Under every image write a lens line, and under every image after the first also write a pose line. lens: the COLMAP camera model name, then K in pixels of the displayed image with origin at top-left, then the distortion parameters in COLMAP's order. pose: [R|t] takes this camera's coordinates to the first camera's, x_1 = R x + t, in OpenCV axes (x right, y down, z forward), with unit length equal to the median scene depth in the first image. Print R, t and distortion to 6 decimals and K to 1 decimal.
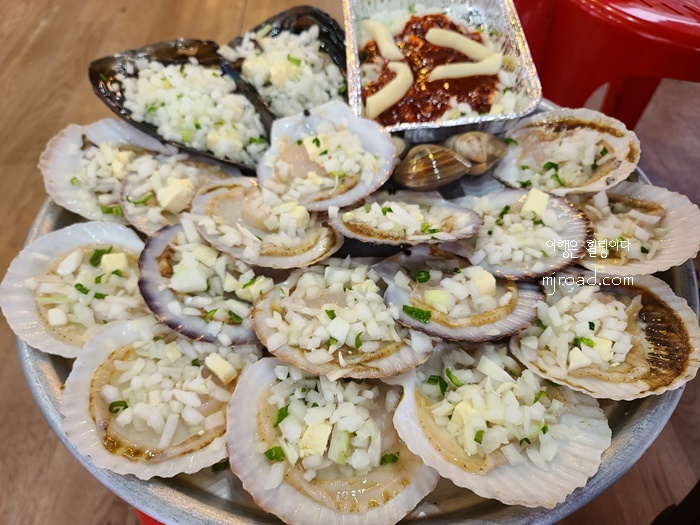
lens RADIAL K [[510.4, 0, 350.0], [0, 510.4, 262.5], [0, 0, 1]] dist [0.001089, 0.000403]
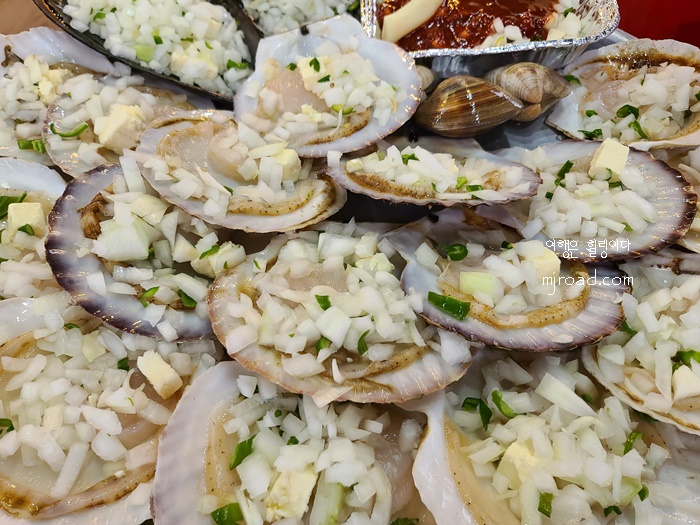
lens RADIAL K [[510.4, 0, 350.0], [0, 510.4, 262.5], [0, 0, 1]] dist [0.001089, 0.000403]
pose [[0.999169, 0.040757, 0.000063, -0.003980], [-0.040709, 0.997919, 0.050000, 0.012647], [0.001975, -0.049961, 0.998749, 0.292309]]
